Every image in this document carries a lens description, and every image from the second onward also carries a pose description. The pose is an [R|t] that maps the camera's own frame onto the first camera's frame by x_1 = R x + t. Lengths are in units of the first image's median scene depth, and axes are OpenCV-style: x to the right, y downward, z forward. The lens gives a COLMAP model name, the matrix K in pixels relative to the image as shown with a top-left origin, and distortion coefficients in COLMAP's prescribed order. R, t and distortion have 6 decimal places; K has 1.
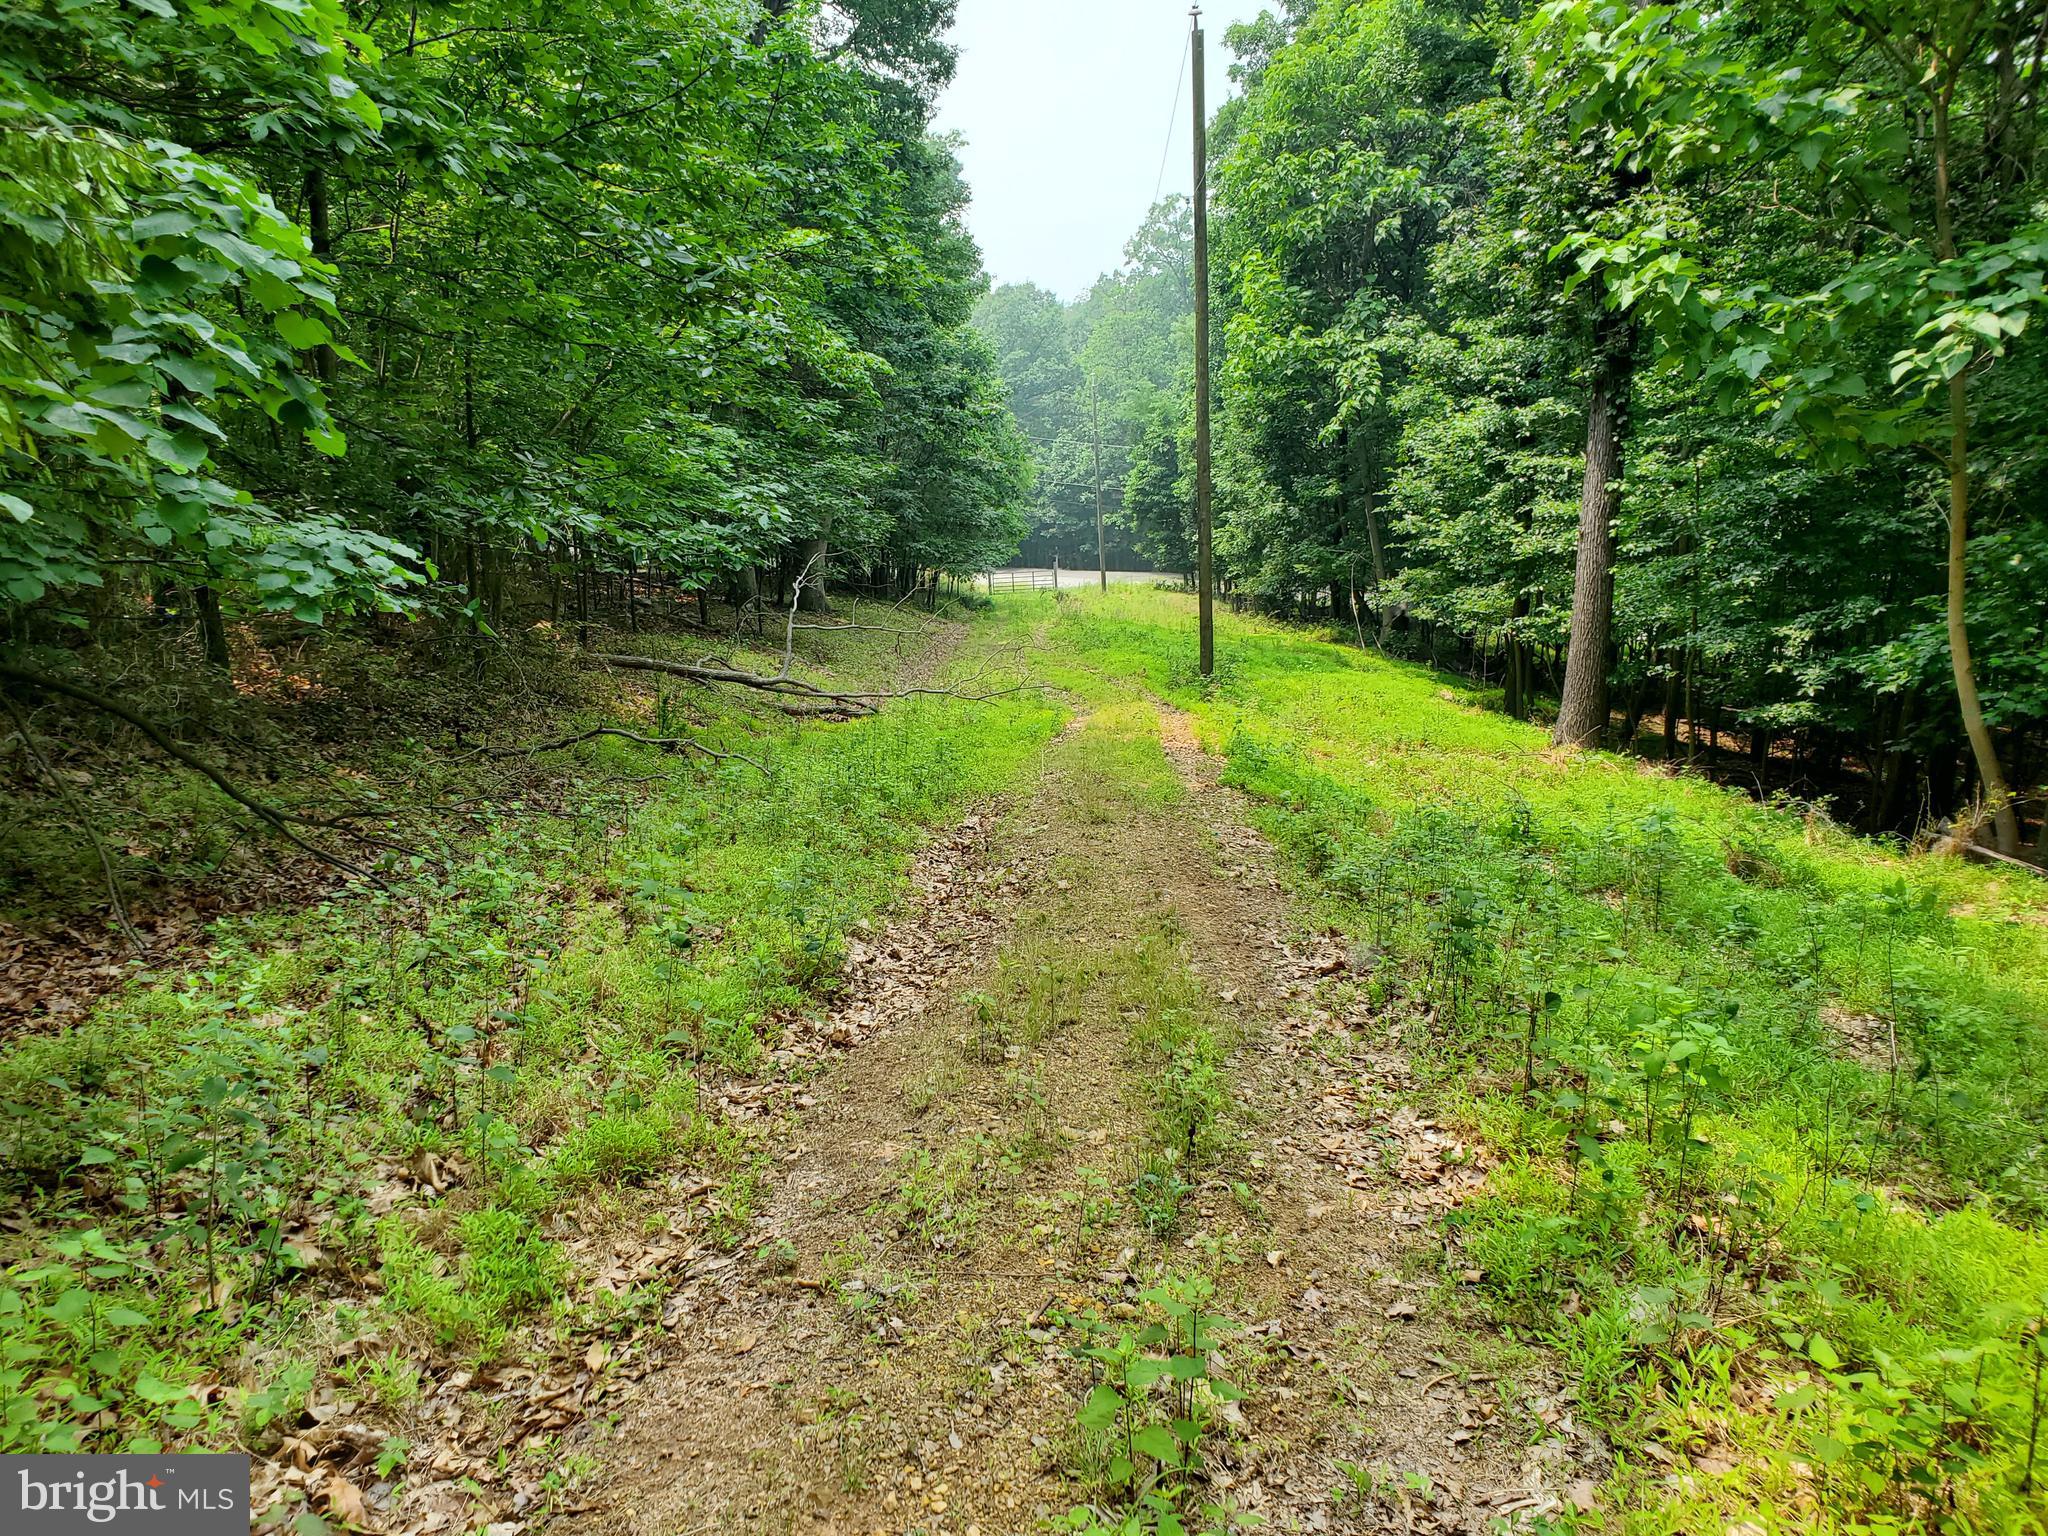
lens RADIAL K [[1565.8, 0, 1027.8], [0, 1565.8, 827.8], [0, 0, 1]] dist [0.003793, 0.004351]
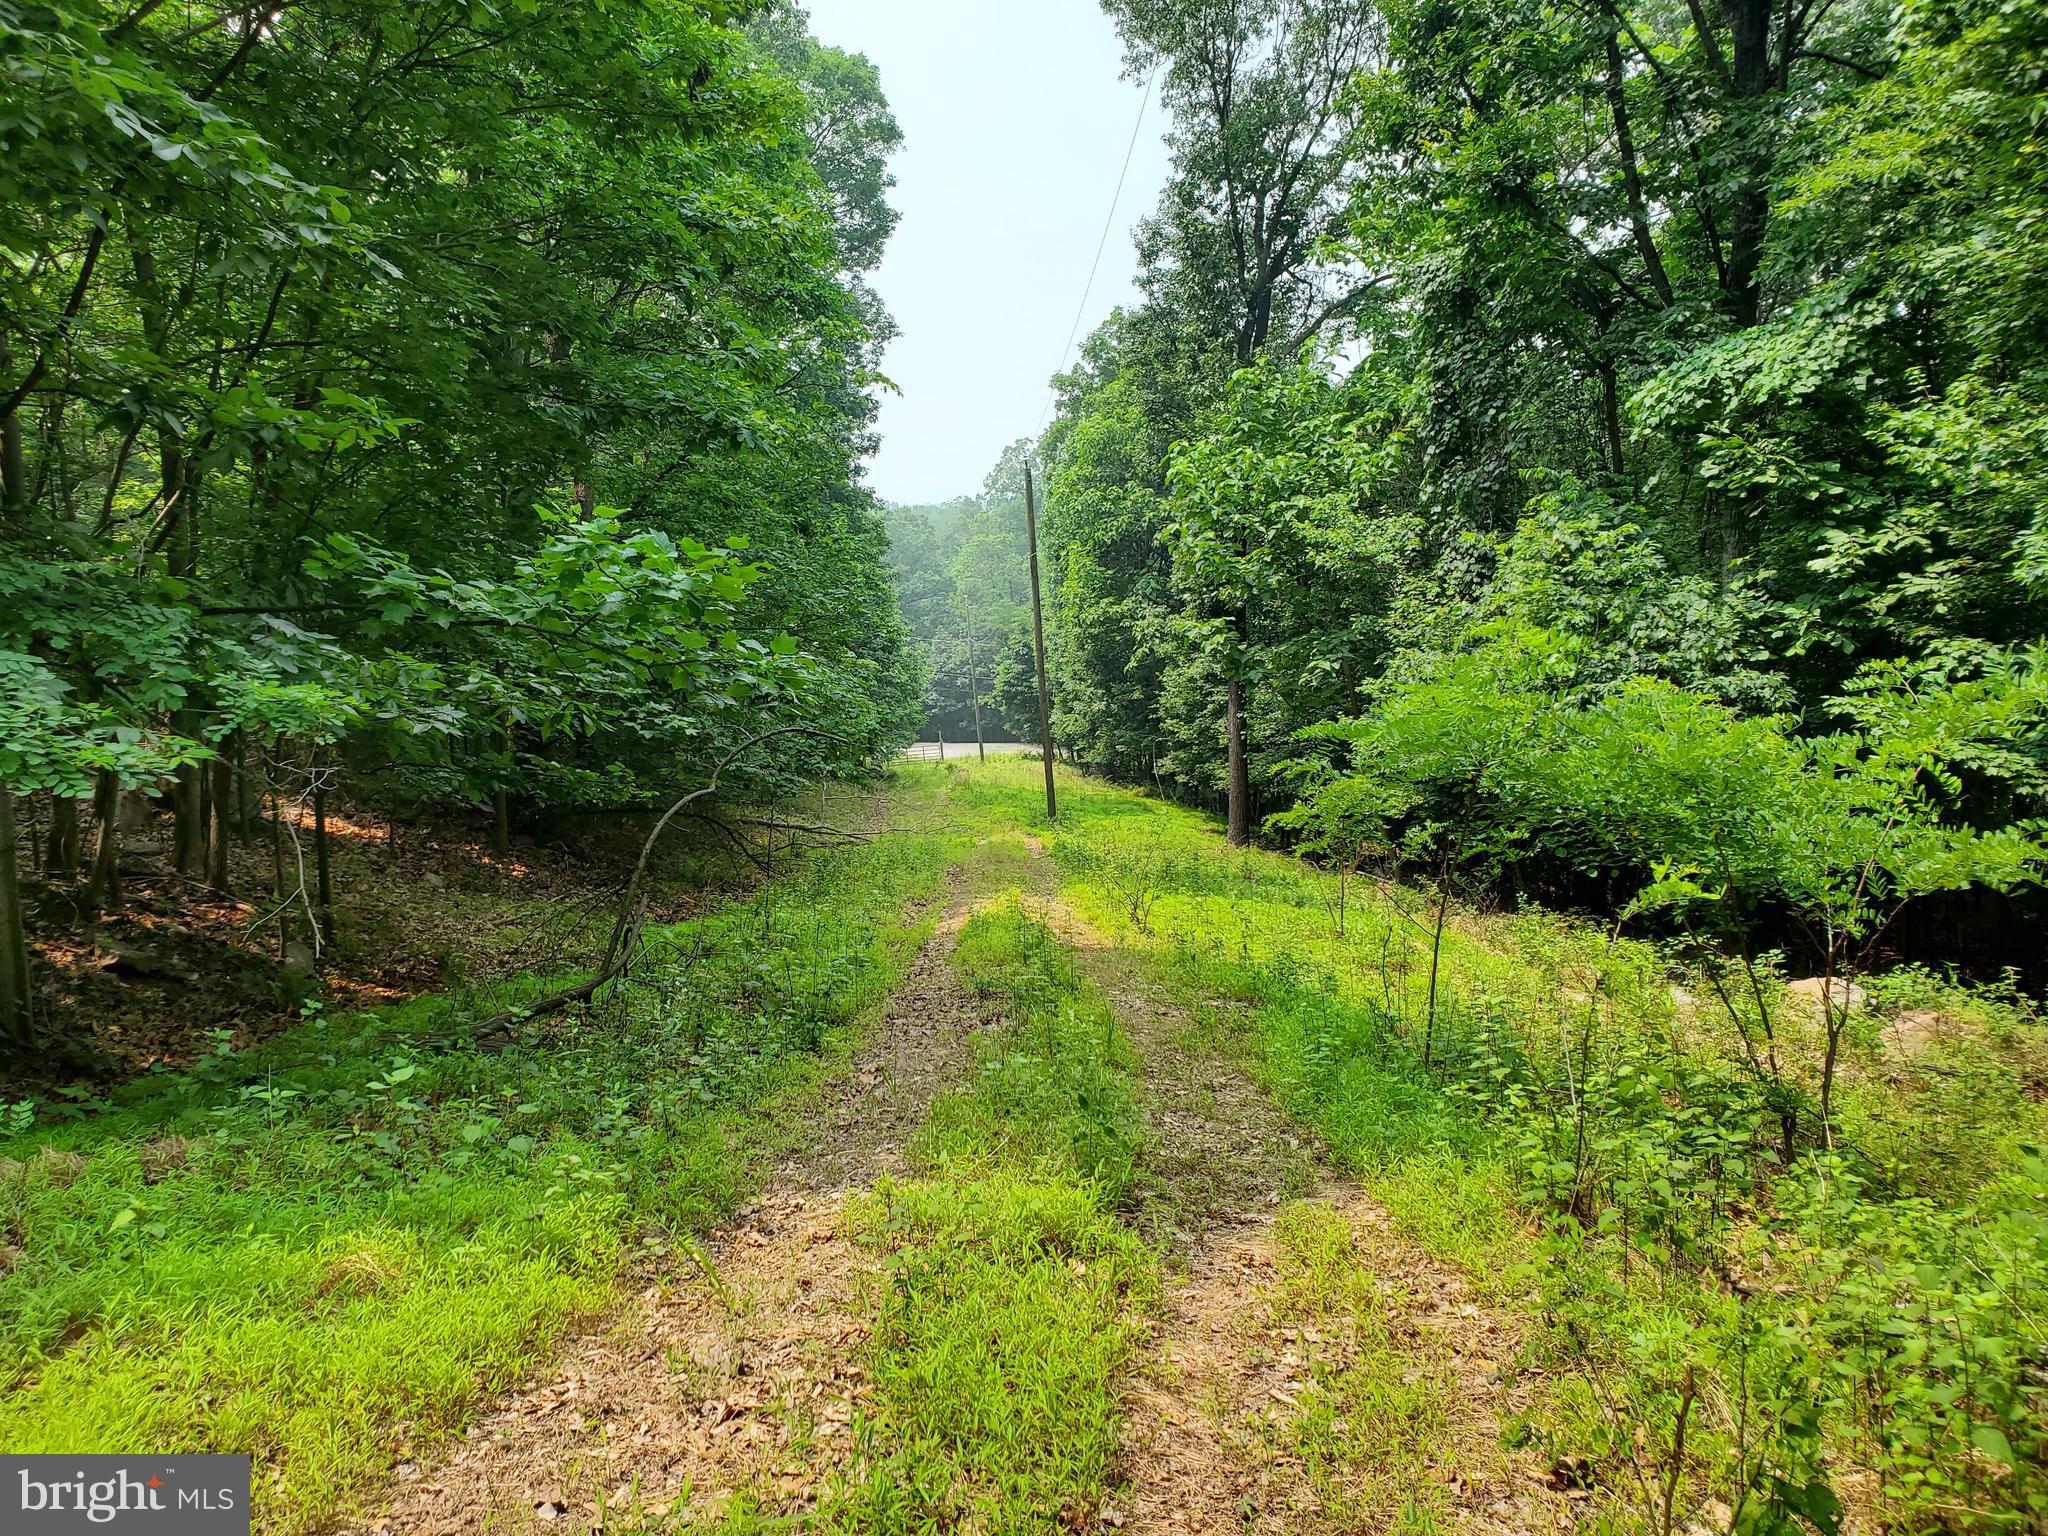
lens RADIAL K [[1565.8, 0, 1027.8], [0, 1565.8, 827.8], [0, 0, 1]] dist [0.003793, 0.004351]
pose [[0.995912, -0.042172, 0.079877, -0.028714], [0.050073, 0.993763, -0.099639, 0.046581], [-0.075177, 0.103232, 0.991812, -0.393455]]
